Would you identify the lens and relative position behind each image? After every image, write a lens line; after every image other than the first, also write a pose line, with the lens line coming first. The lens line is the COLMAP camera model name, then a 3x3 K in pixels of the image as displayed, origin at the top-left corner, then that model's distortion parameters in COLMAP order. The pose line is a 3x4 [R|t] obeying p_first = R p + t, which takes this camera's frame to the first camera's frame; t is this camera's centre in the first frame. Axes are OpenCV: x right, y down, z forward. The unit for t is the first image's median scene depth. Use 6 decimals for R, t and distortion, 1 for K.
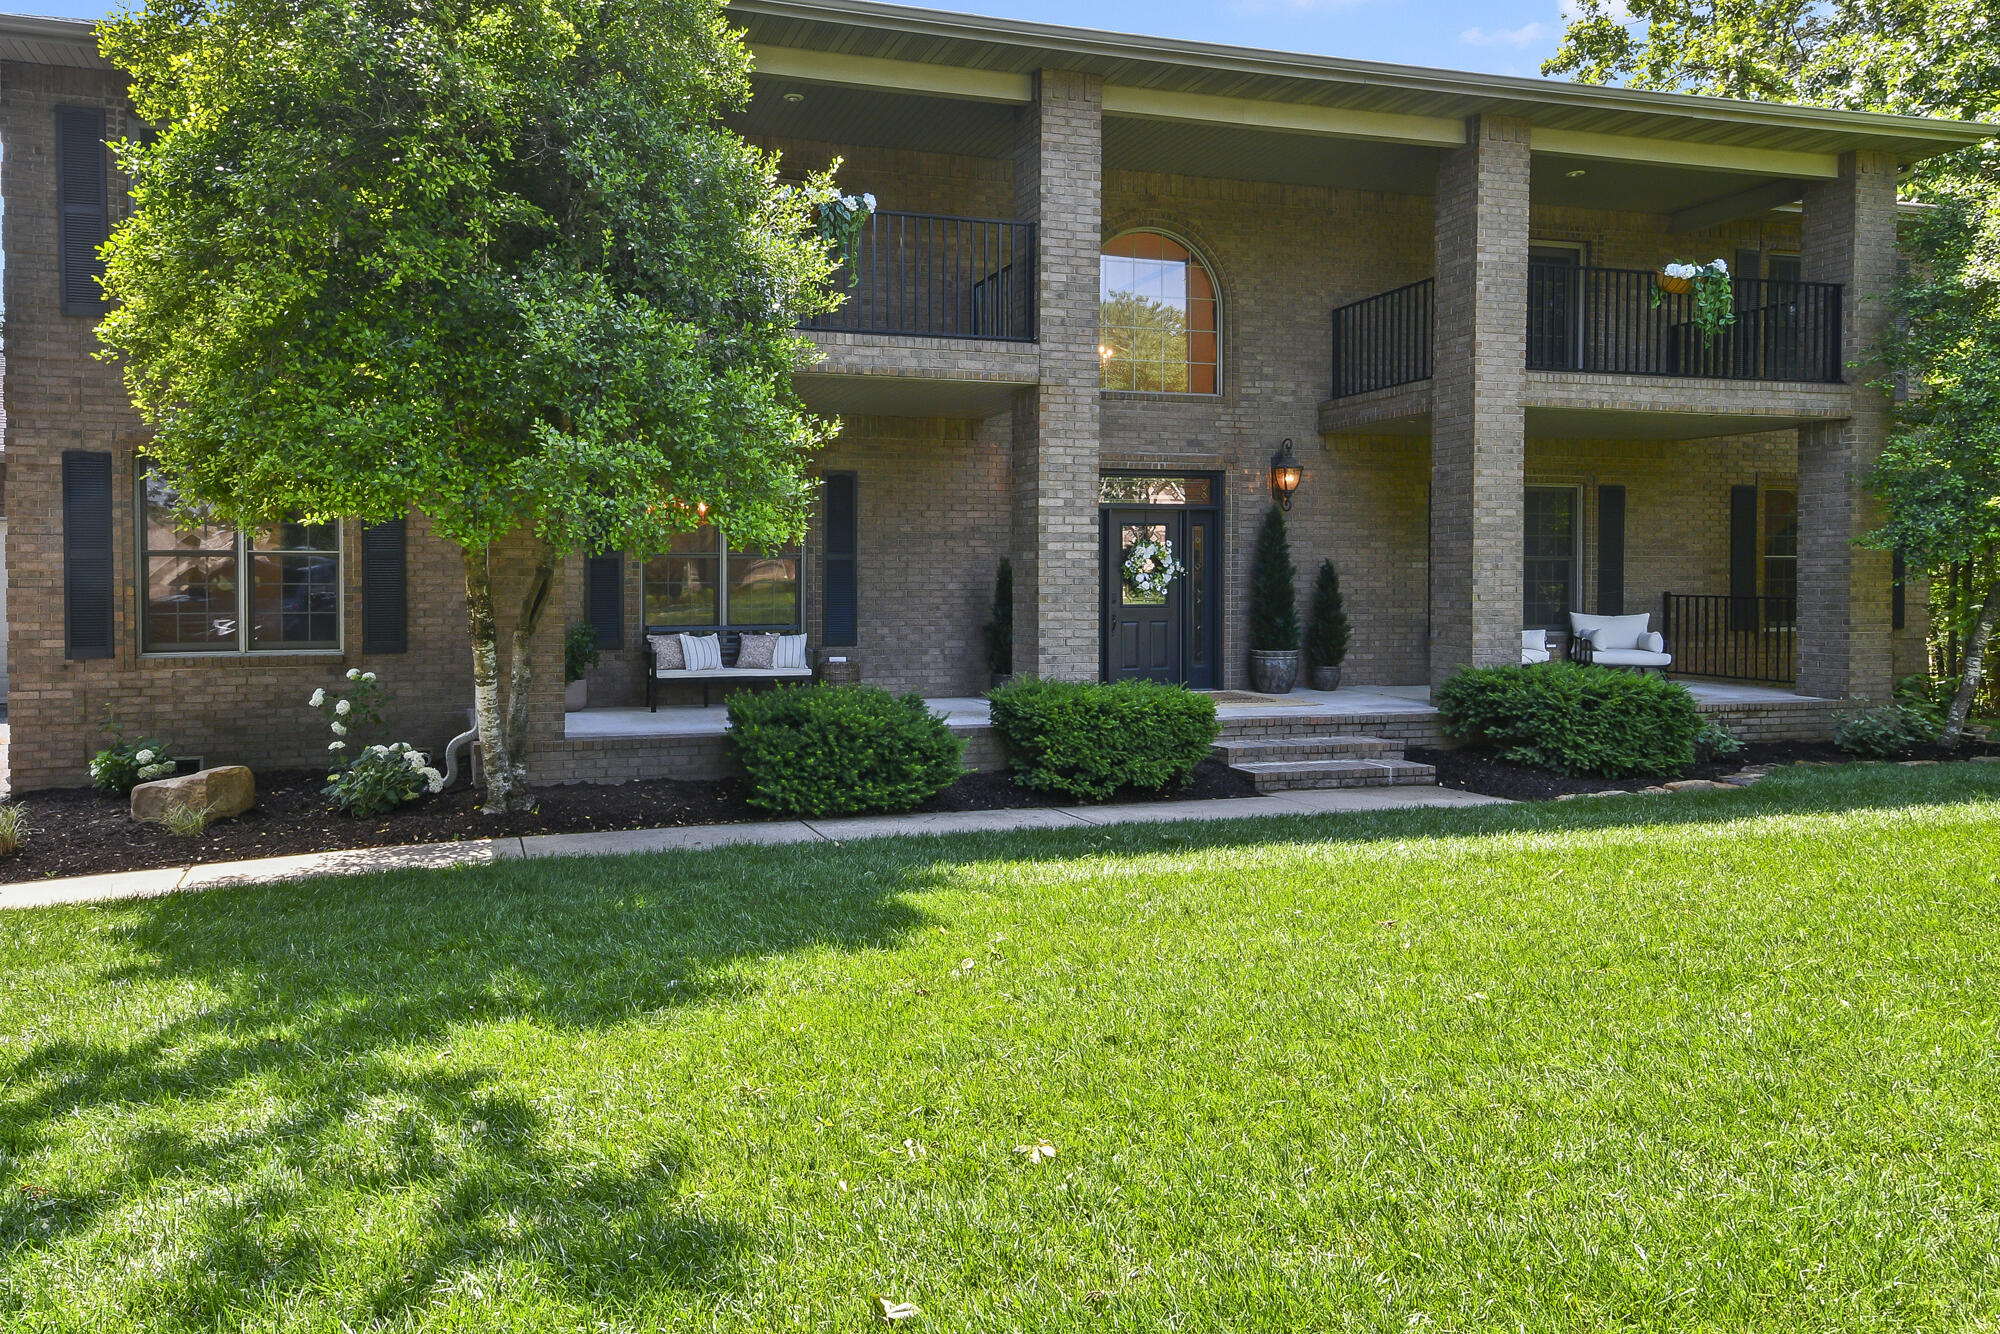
lens RADIAL K [[1417.0, 0, 890.5], [0, 1417.0, 614.7], [0, 0, 1]] dist [0.009567, 0.002108]
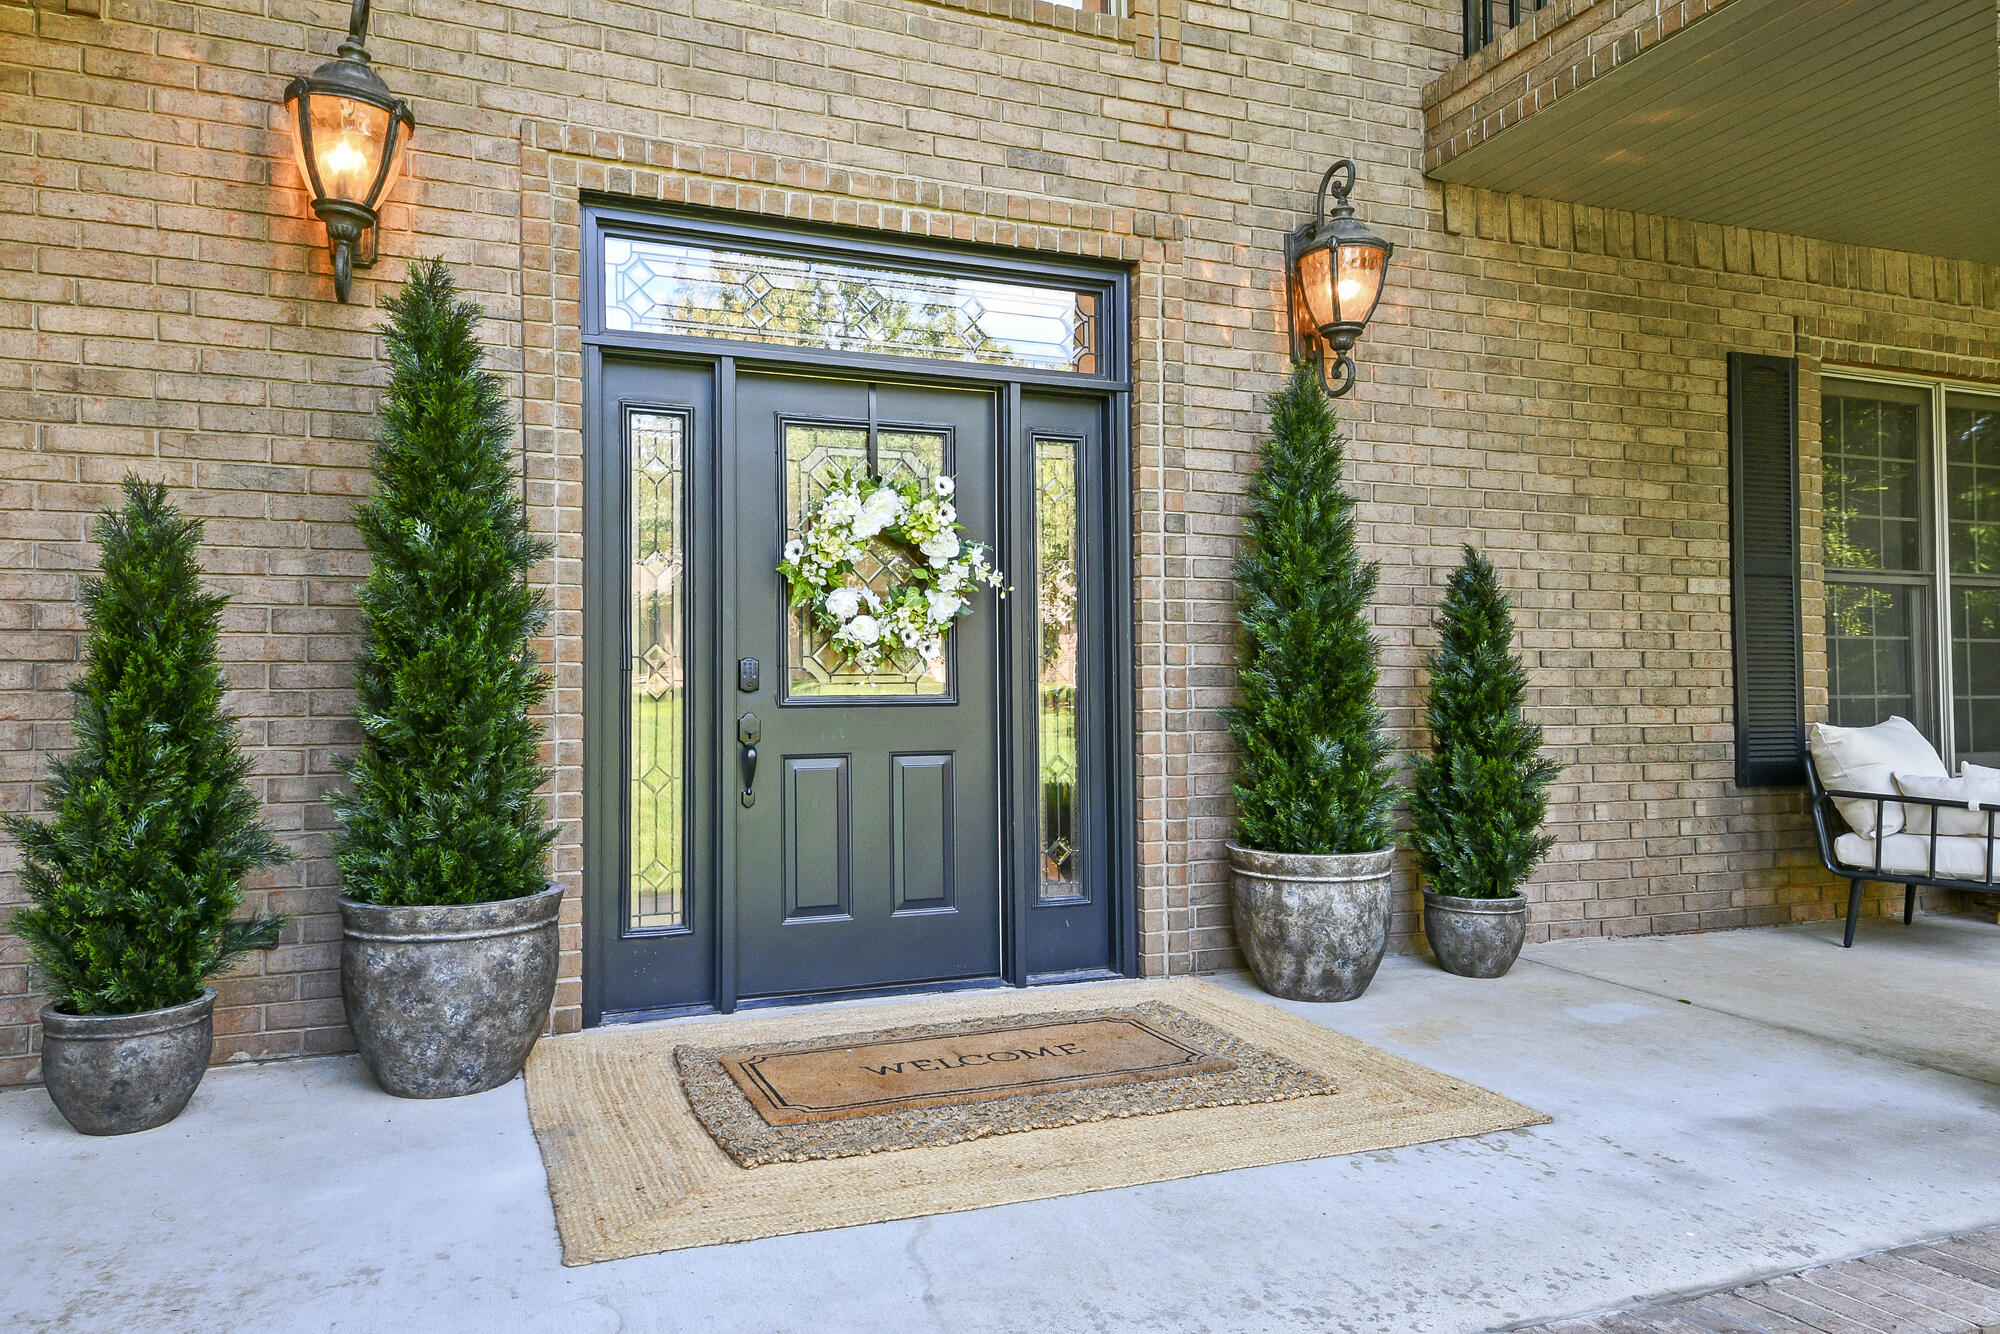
lens RADIAL K [[1302.8, 0, 968.7], [0, 1302.8, 675.6], [0, 0, 1]] dist [0.044075, 0.002736]
pose [[0.999134, -0.005748, 0.041214, 0.200617], [0.007817, 0.998708, -0.050214, 0.002122], [-0.040872, 0.050492, 0.997888, 0.774981]]
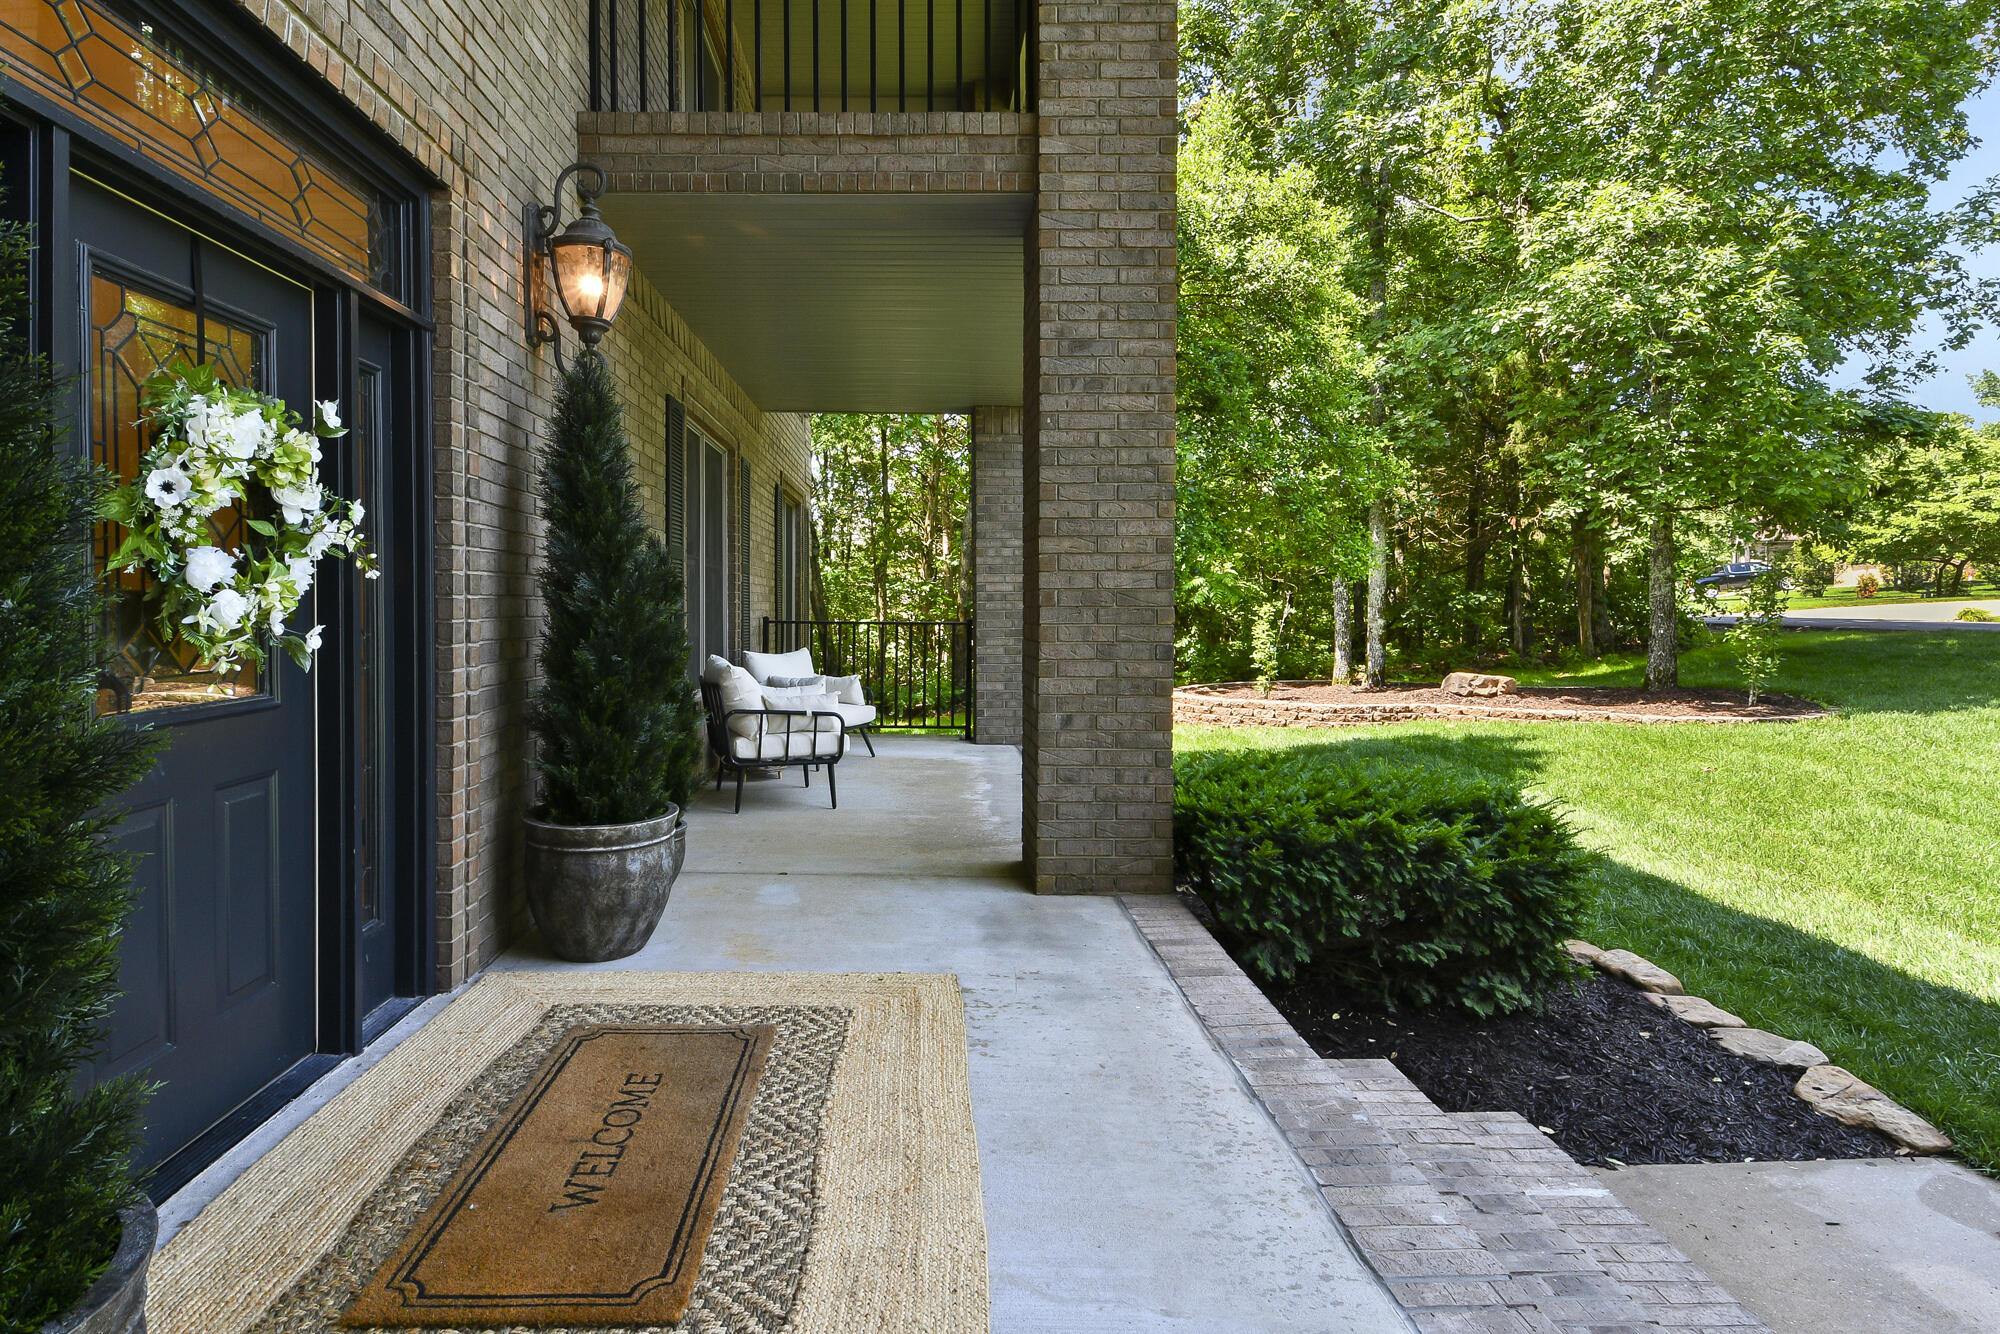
lens RADIAL K [[1051.9, 0, 947.5], [0, 1051.9, 624.7], [0, 0, 1]] dist [0.024714, -0.004140]
pose [[0.307670, -0.016960, 0.951342, 0.075788], [0.023825, 0.999665, 0.010116, -0.019021], [-0.951195, 0.019553, 0.307971, 0.909764]]
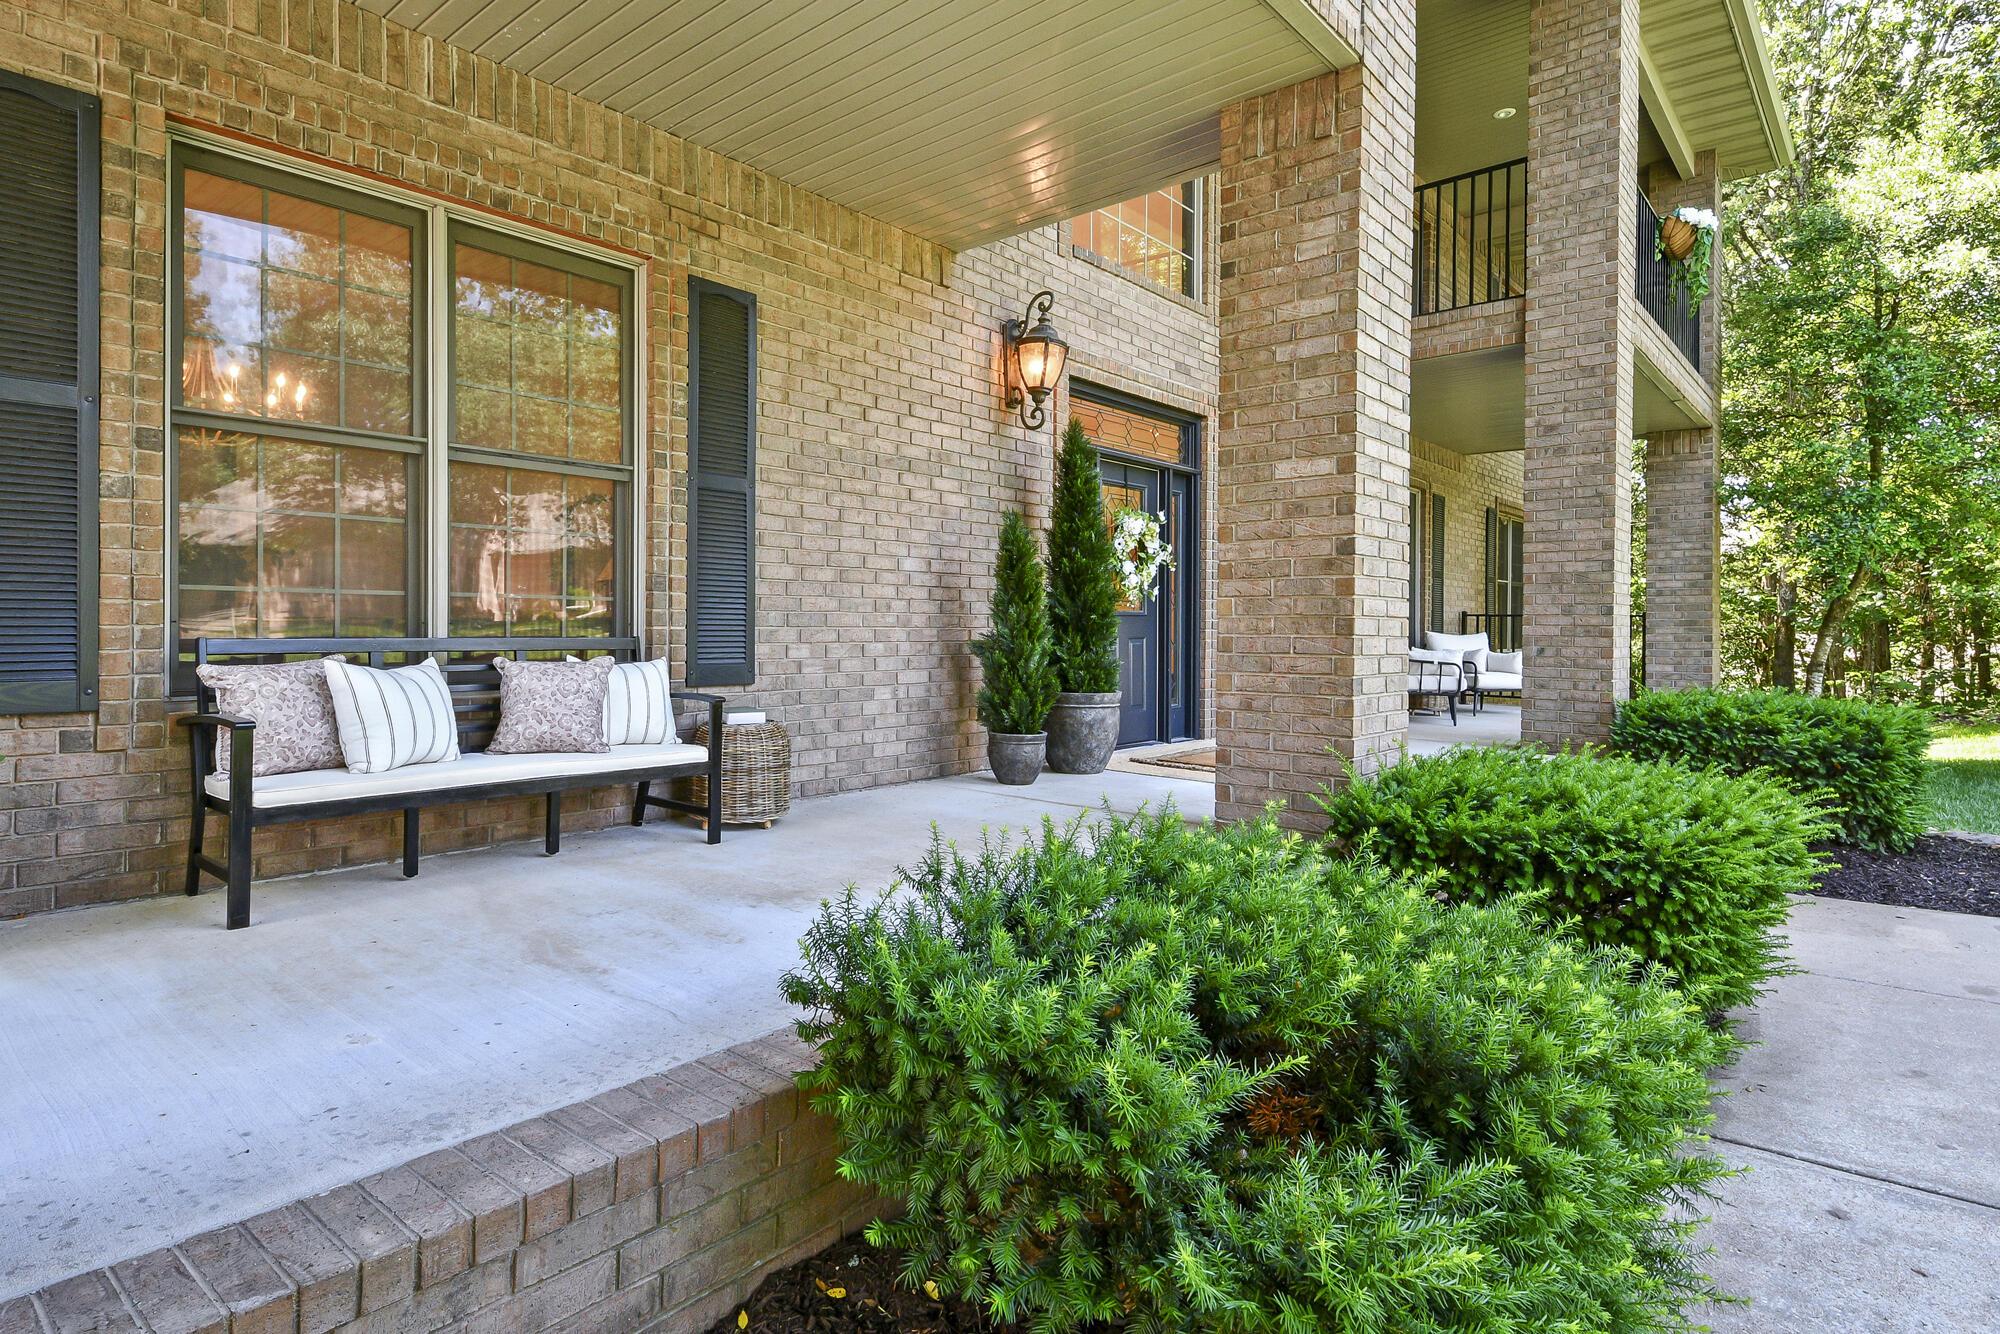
lens RADIAL K [[1129.6, 0, 1014.2], [0, 1129.6, 643.5], [0, 0, 1]] dist [0.016656, -0.002077]
pose [[0.841562, -0.002268, 0.540156, -0.143903], [0.010834, 0.999861, -0.012681, 0.013715], [-0.540053, 0.016524, 0.841469, 0.639812]]
